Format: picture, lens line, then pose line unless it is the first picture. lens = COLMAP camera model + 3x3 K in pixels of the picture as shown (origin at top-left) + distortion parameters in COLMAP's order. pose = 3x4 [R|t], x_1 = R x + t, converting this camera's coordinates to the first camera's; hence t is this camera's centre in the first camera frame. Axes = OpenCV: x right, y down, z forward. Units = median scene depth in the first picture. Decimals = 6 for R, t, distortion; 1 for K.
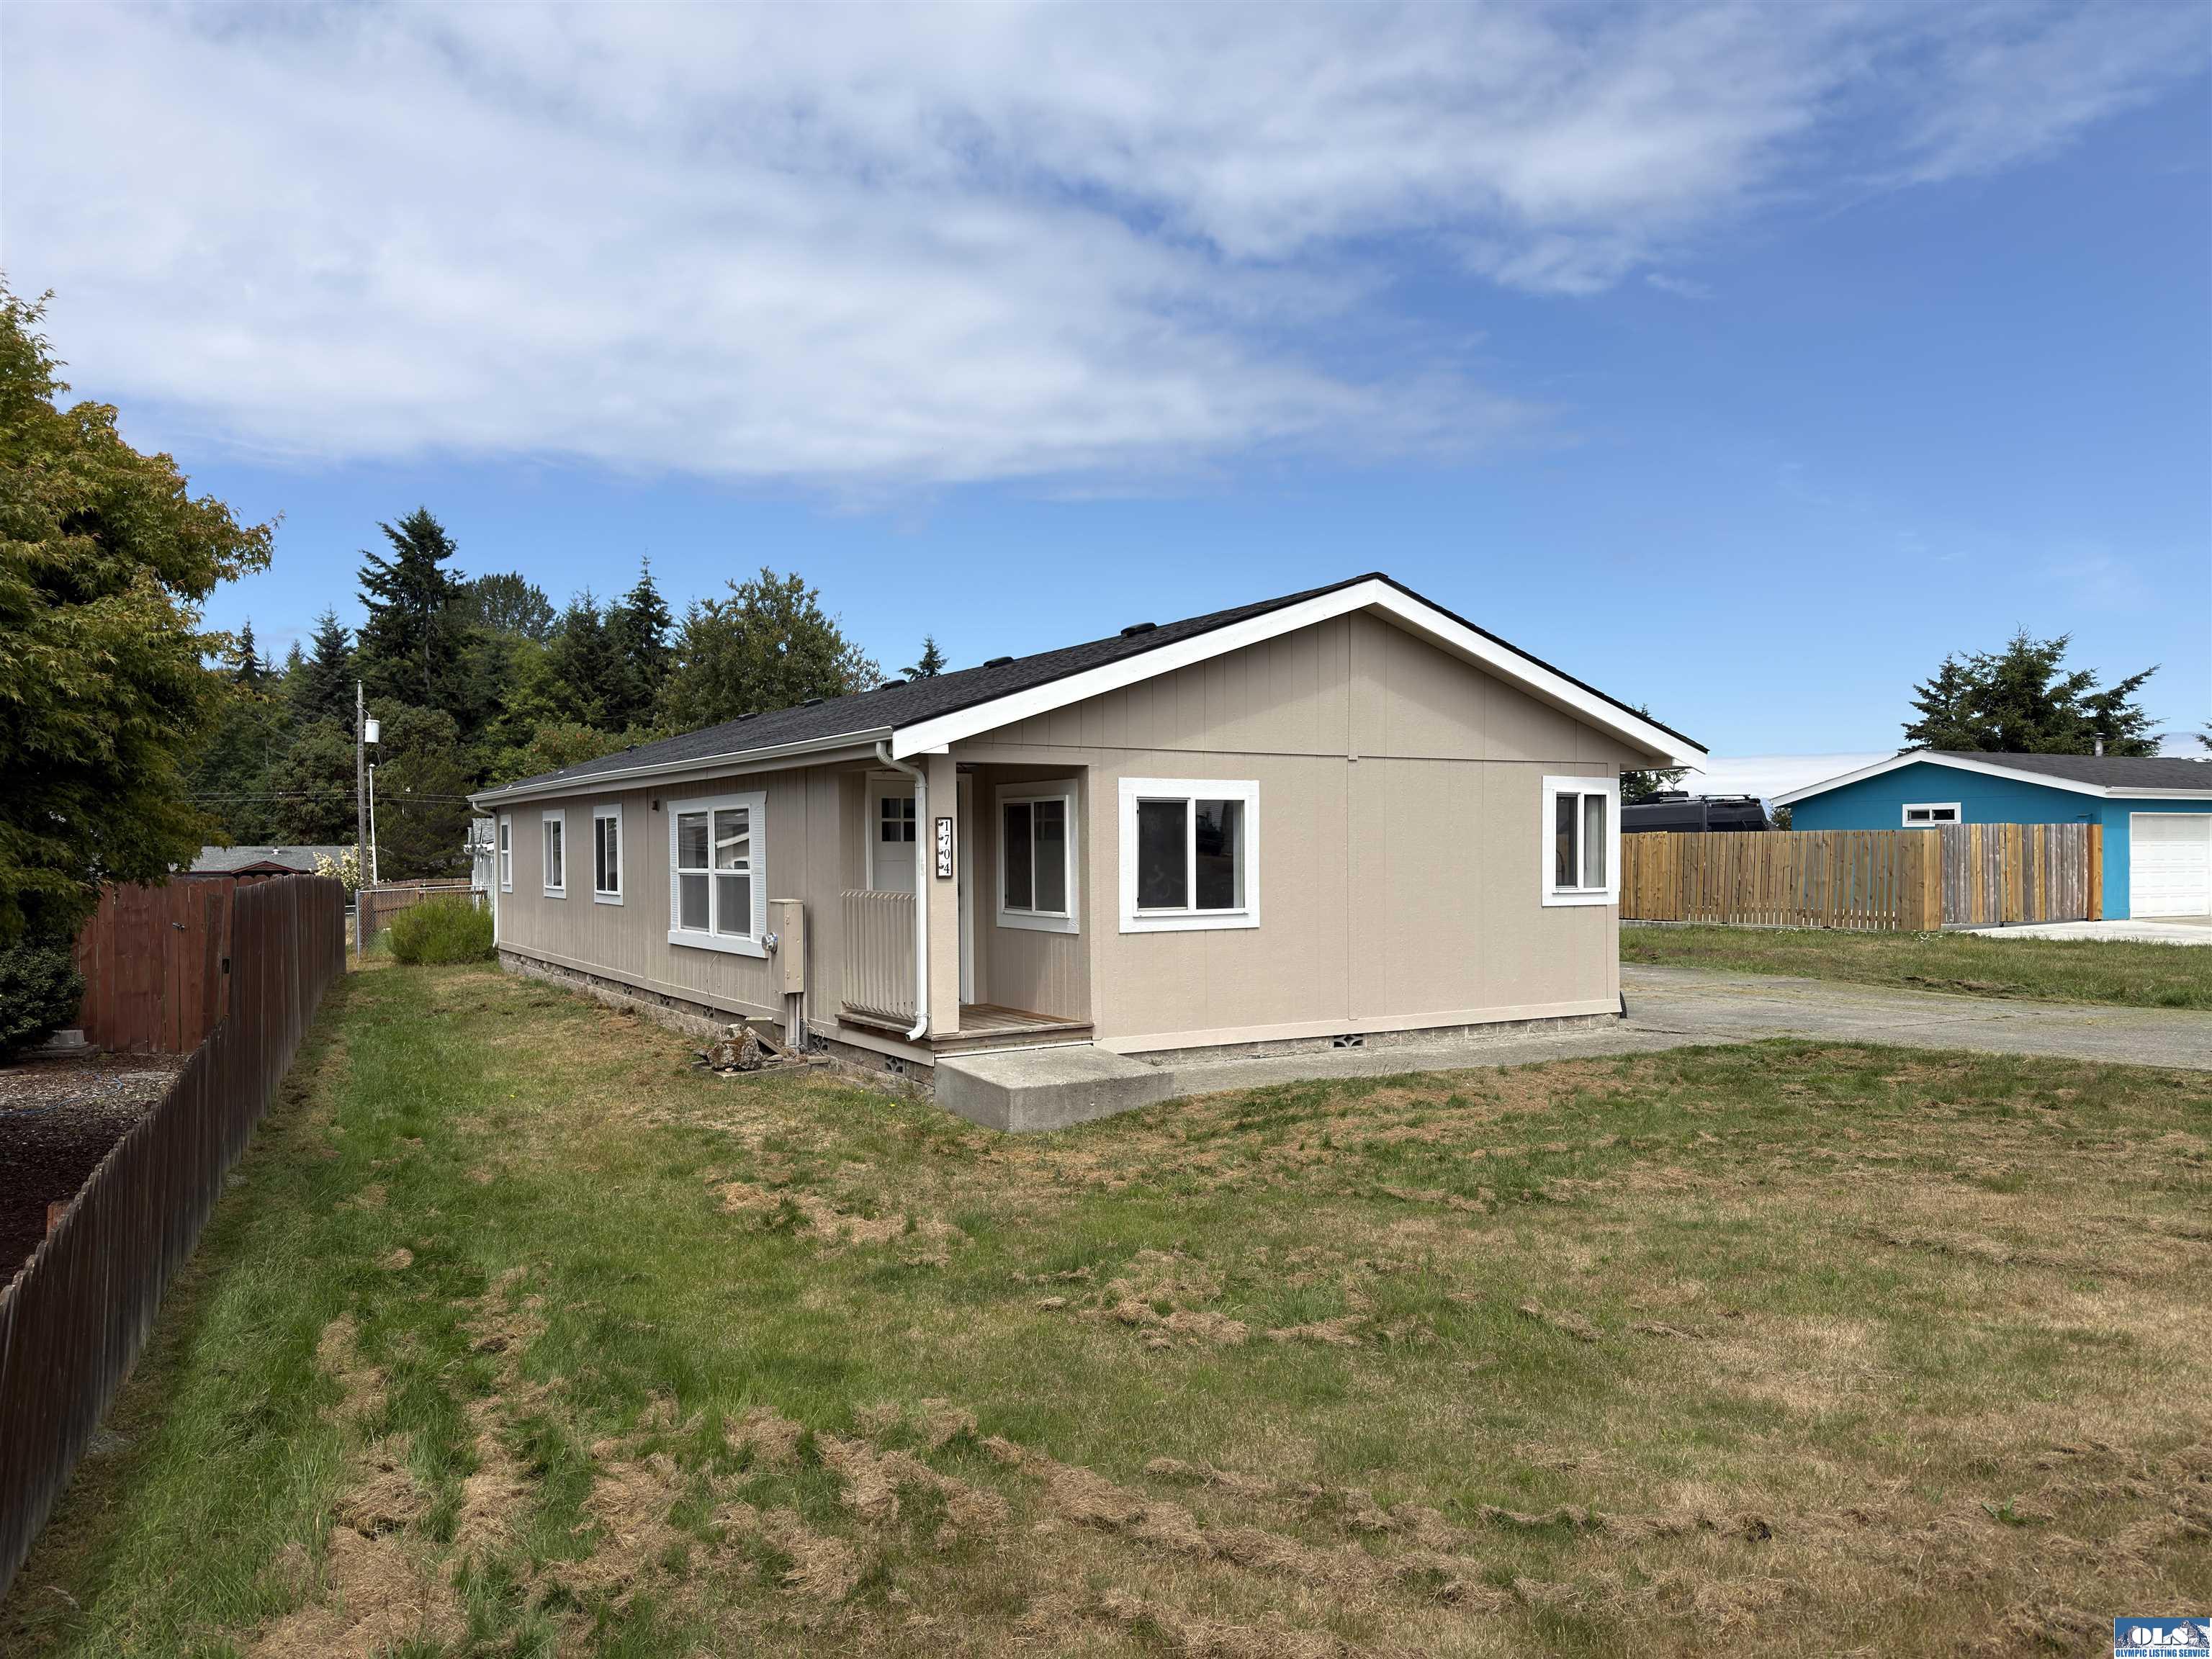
lens RADIAL K [[1562.9, 0, 1111.3], [0, 1562.9, 859.7], [0, 0, 1]] dist [0.064017, -0.077878]
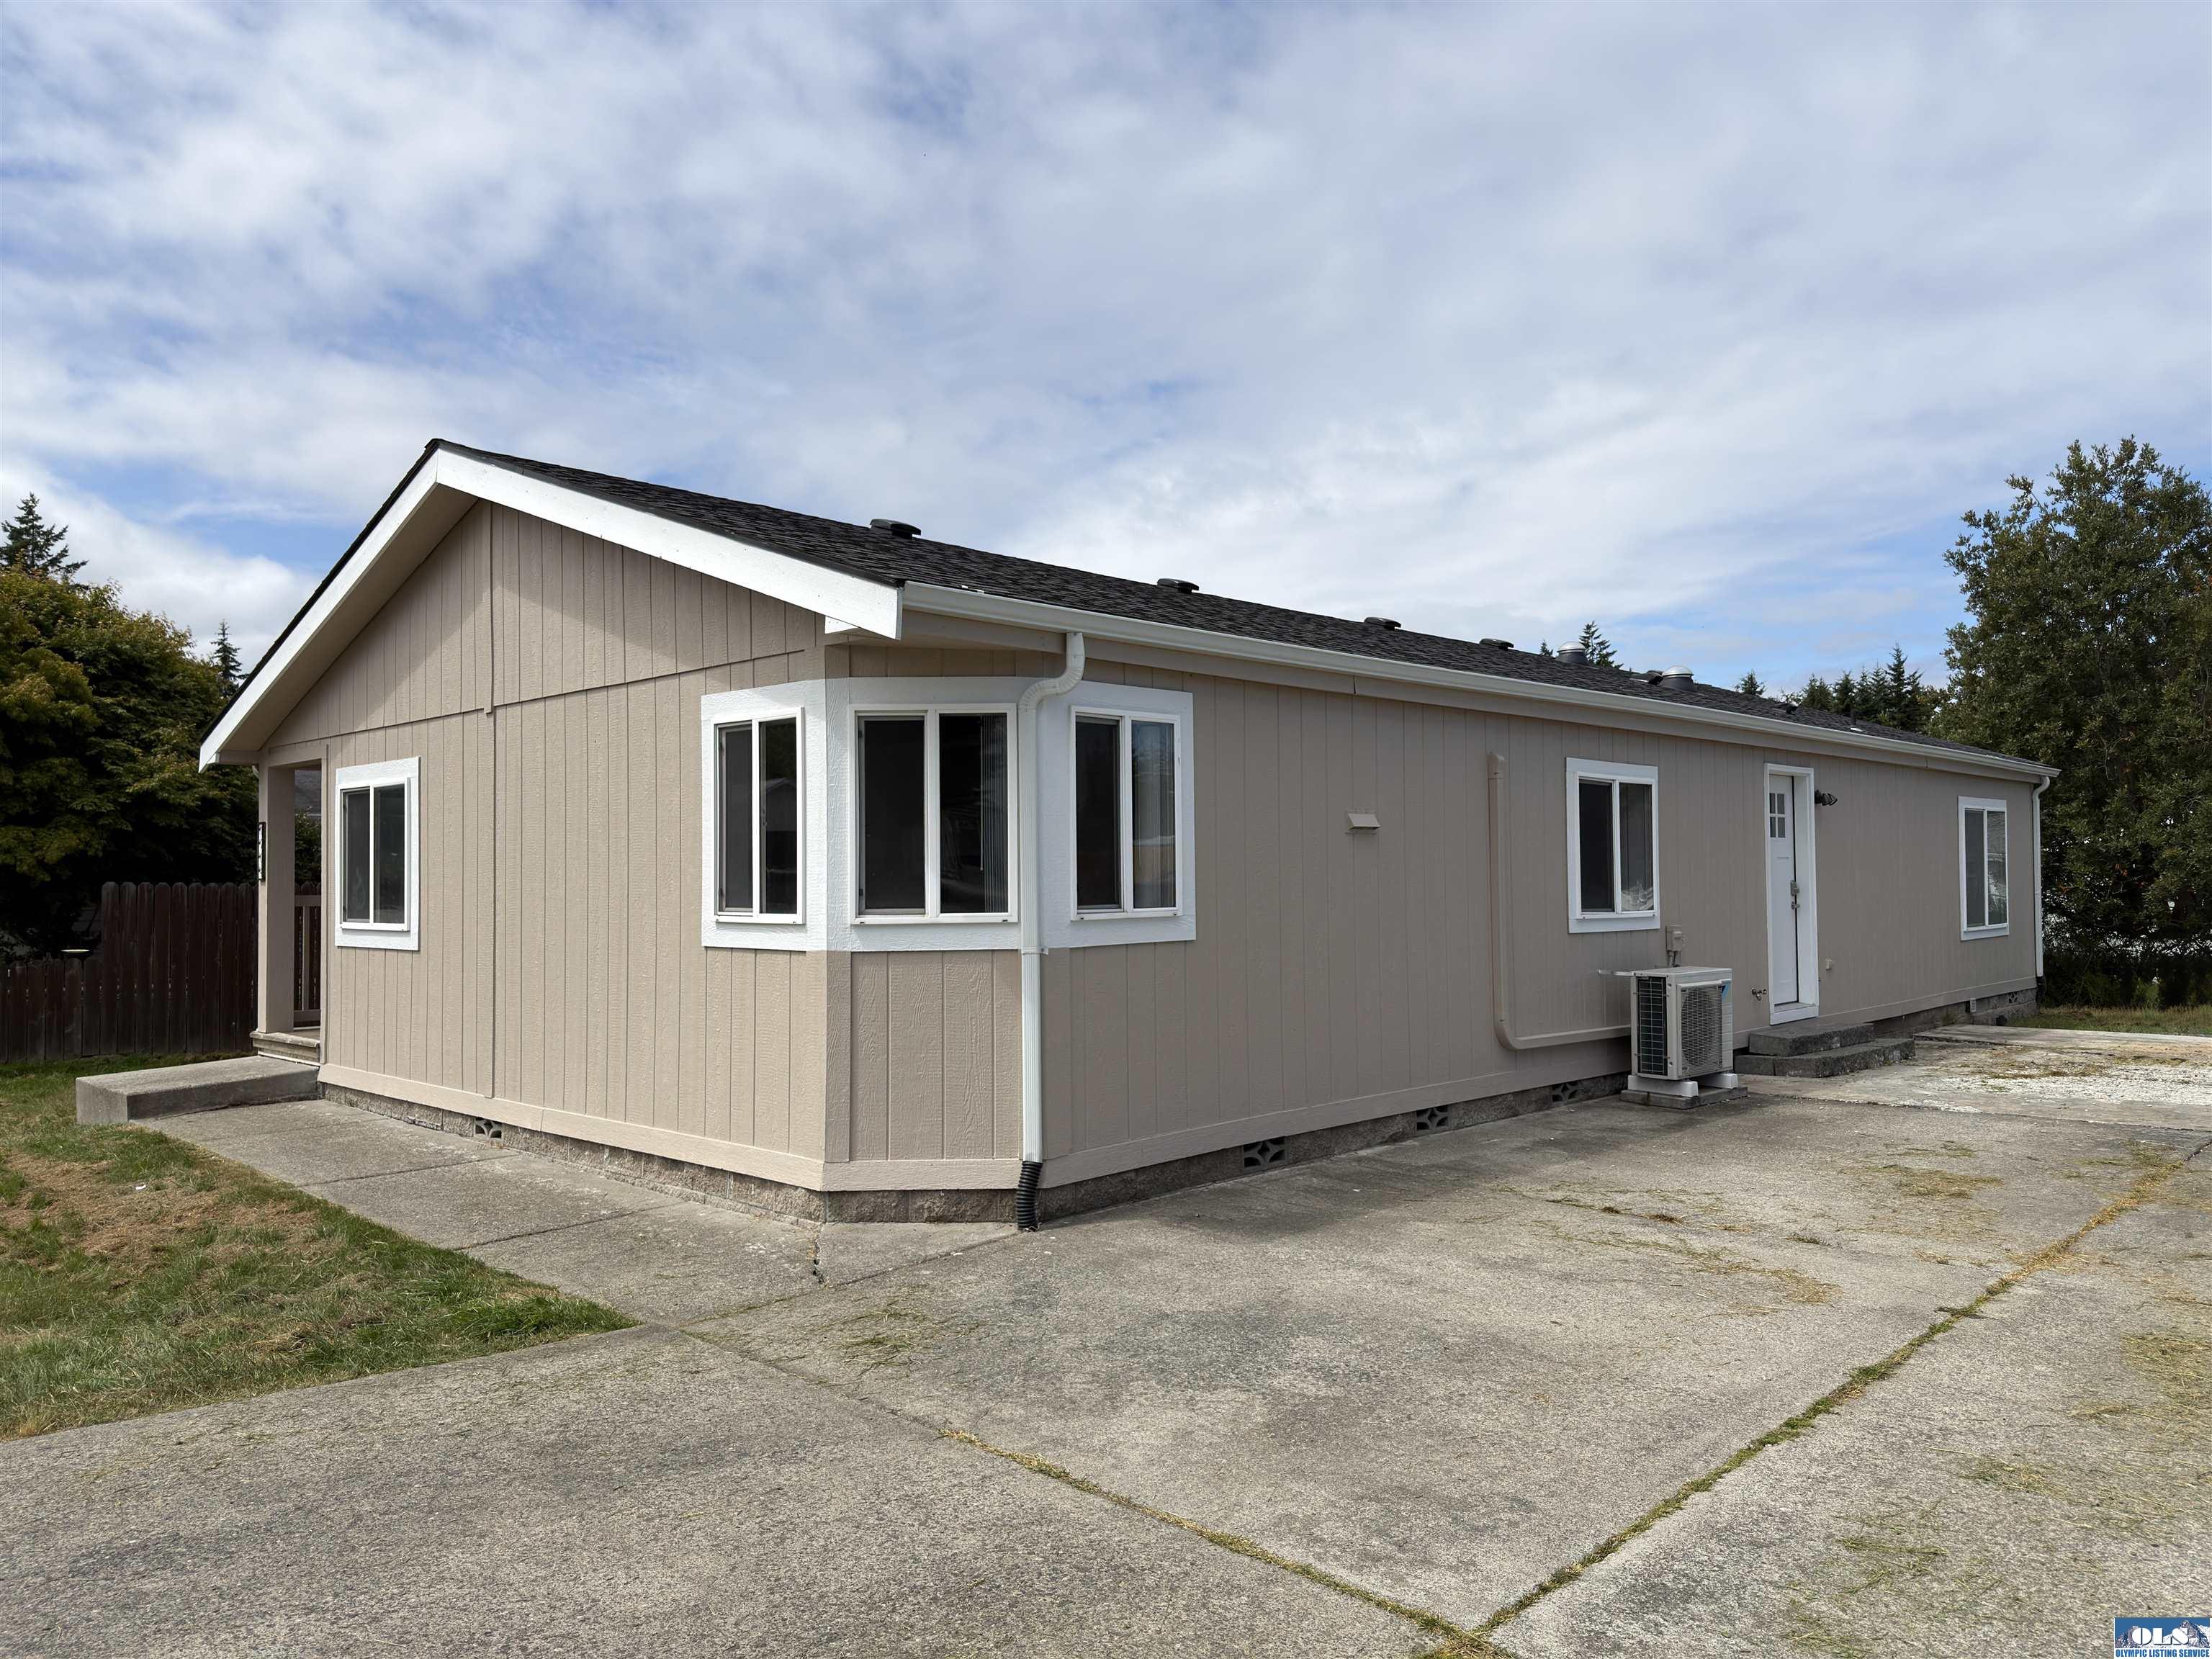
lens RADIAL K [[1562.9, 0, 1102.4], [0, 1562.9, 810.9], [0, 0, 1]] dist [0.064017, -0.077878]
pose [[0.242813, -0.039589, -0.969265, 0.948245], [0.000912, 0.999176, -0.040582, 0.006724], [0.970073, 0.008970, 0.242649, 1.169475]]
